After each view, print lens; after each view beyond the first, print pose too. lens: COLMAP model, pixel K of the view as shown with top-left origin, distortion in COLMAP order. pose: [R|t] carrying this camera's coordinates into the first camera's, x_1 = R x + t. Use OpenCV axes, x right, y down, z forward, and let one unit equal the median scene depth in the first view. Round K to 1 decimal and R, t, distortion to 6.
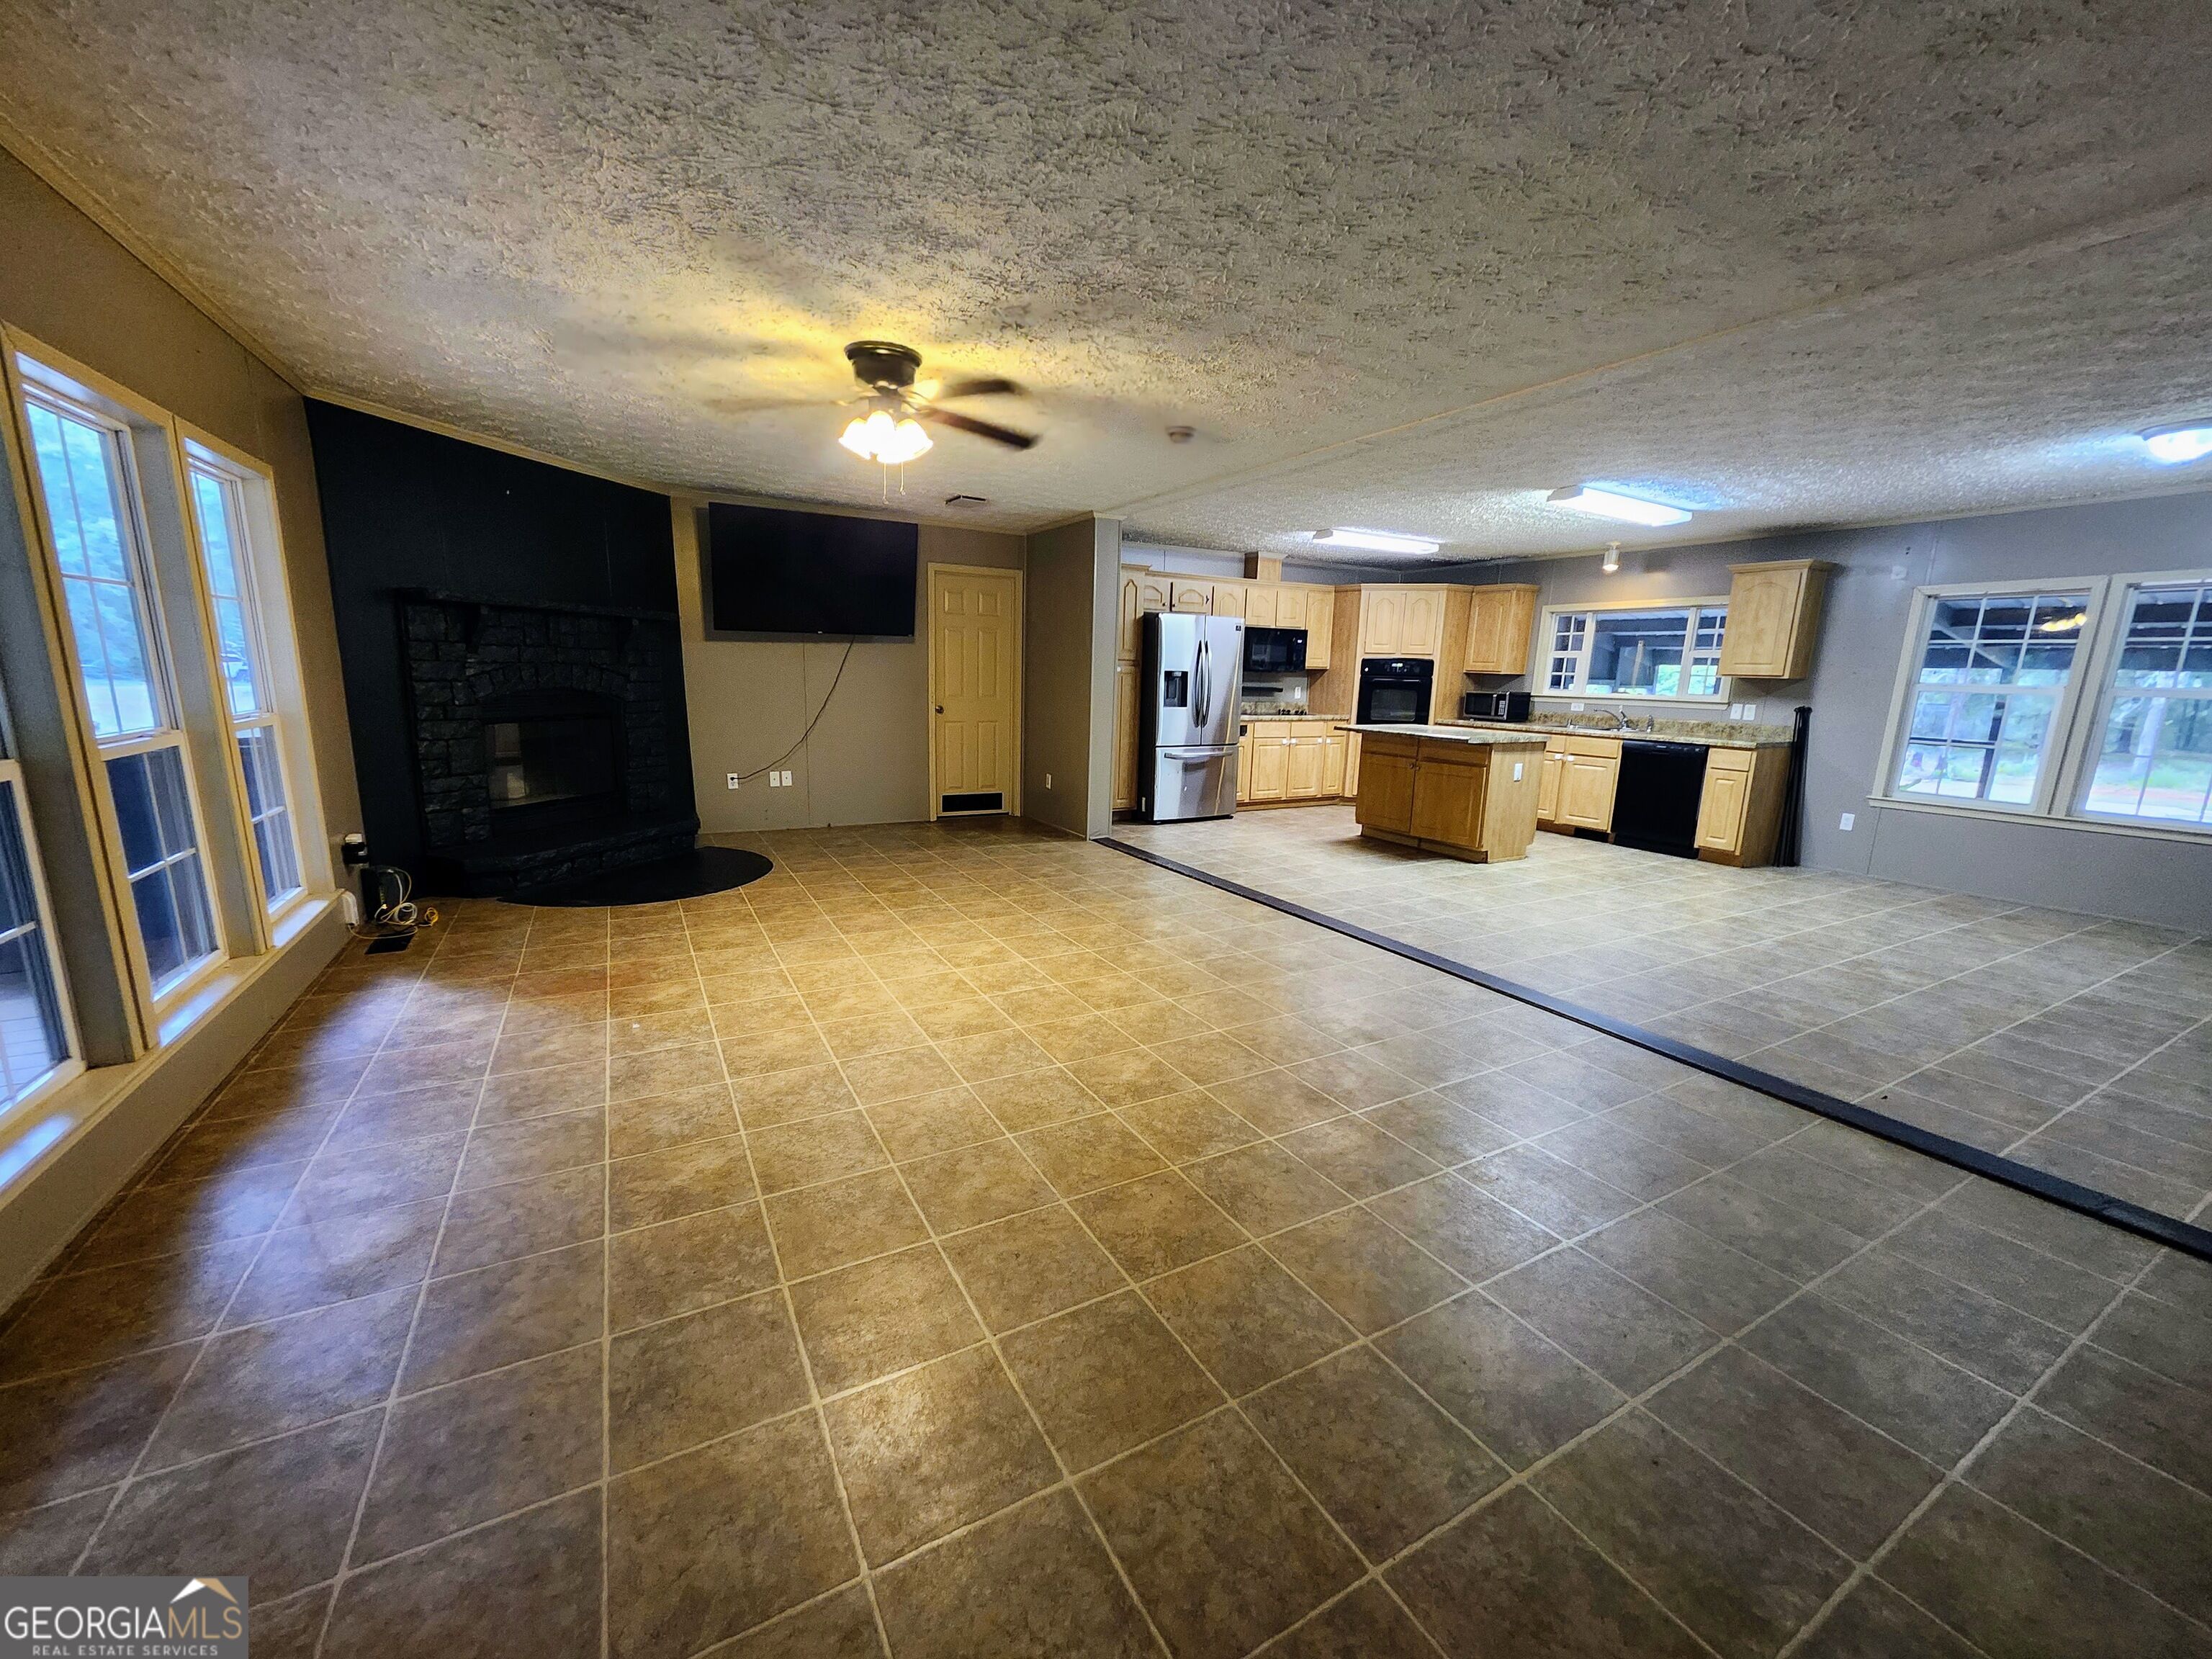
lens RADIAL K [[871.8, 0, 1096.2], [0, 871.8, 848.0], [0, 0, 1]] dist [-0.006900, 0.001397]
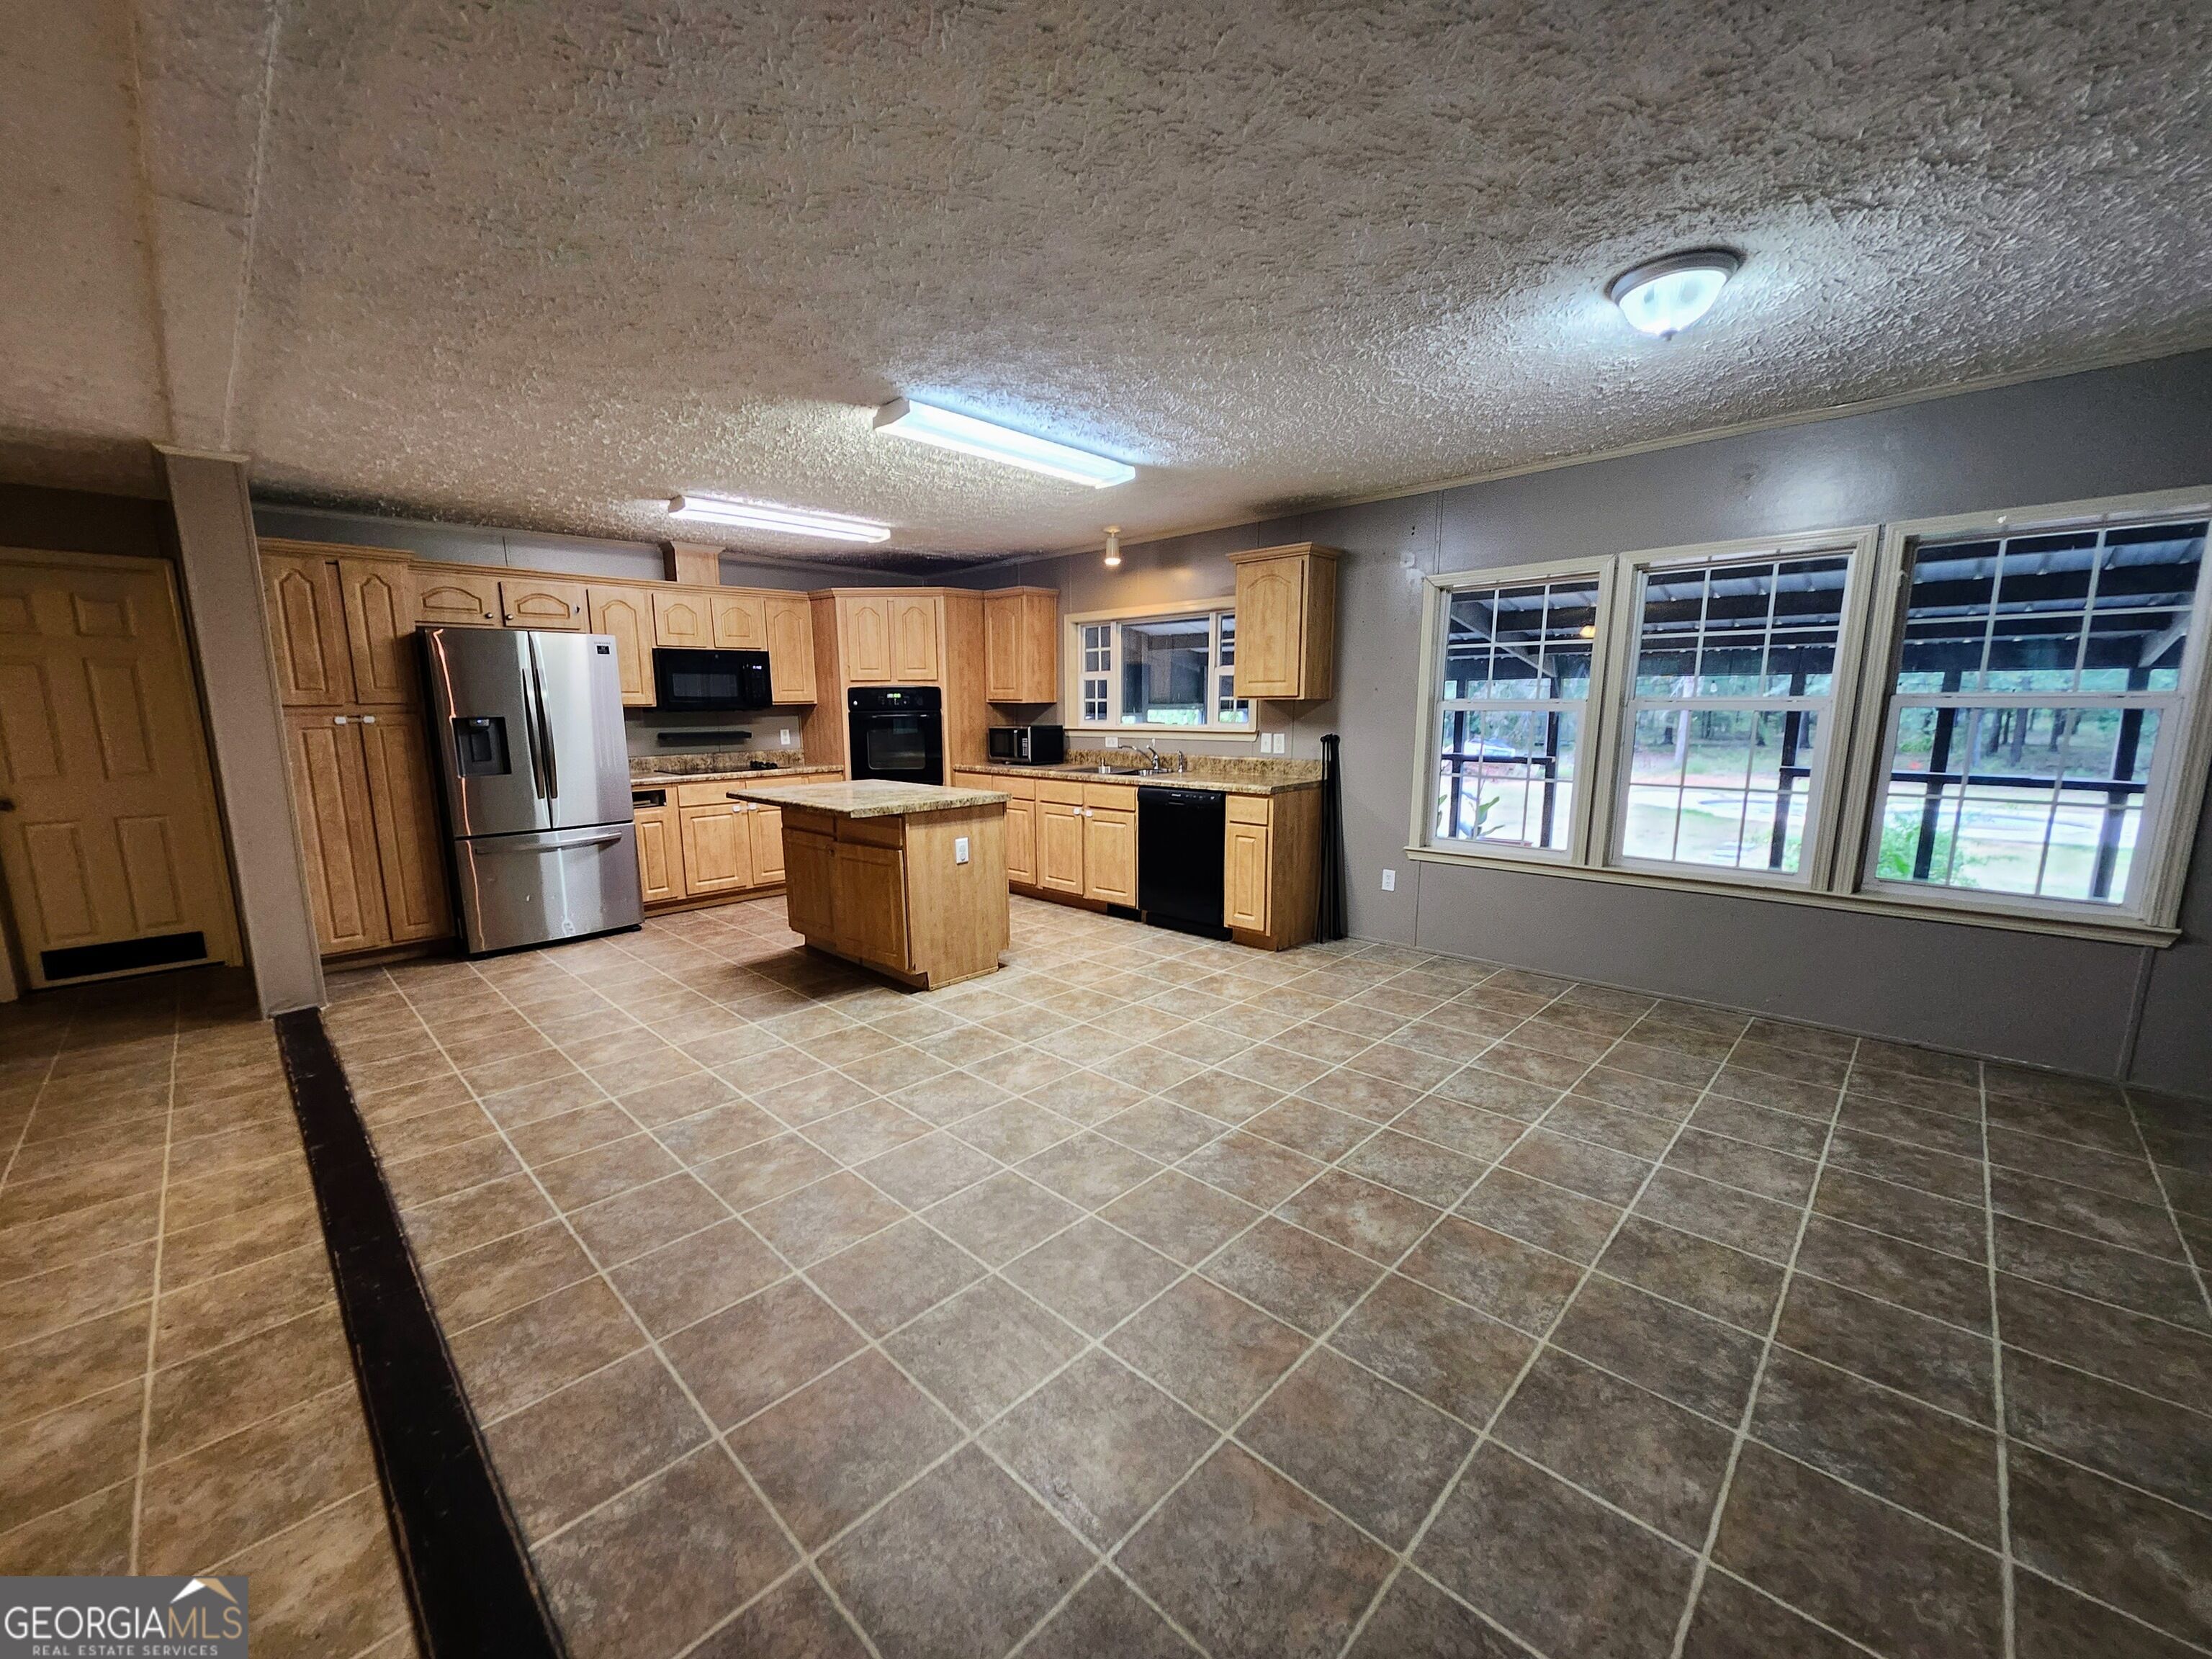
lens RADIAL K [[871.8, 0, 1106.3], [0, 871.8, 853.1], [0, 0, 1]] dist [-0.006900, 0.001397]
pose [[0.955328, -0.082817, 0.283707, 0.380284], [0.090815, 0.995753, -0.015131, -0.061641], [-0.281249, 0.040220, 0.958792, 0.303760]]
